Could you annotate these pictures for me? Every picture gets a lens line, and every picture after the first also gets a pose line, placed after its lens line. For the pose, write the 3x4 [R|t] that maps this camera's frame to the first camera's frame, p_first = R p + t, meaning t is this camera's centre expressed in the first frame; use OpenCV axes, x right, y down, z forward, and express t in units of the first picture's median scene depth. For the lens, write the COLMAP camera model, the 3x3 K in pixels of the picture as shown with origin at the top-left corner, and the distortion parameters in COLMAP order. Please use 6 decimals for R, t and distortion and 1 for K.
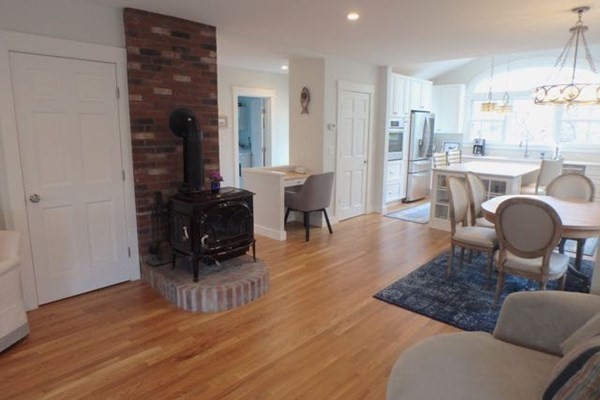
lens RADIAL K [[370.7, 0, 305.5], [0, 370.7, 190.1], [0, 0, 1]] dist [-0.033280, 0.011886]
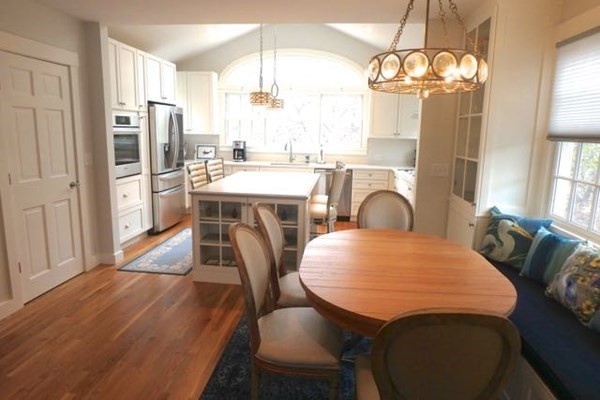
lens RADIAL K [[370.7, 0, 305.5], [0, 370.7, 190.1], [0, 0, 1]] dist [-0.033280, 0.011886]
pose [[0.791887, -0.089977, 0.604003, 0.092818], [0.088950, 0.995532, 0.031683, -0.049035], [-0.604155, 0.028636, 0.796352, 0.292748]]
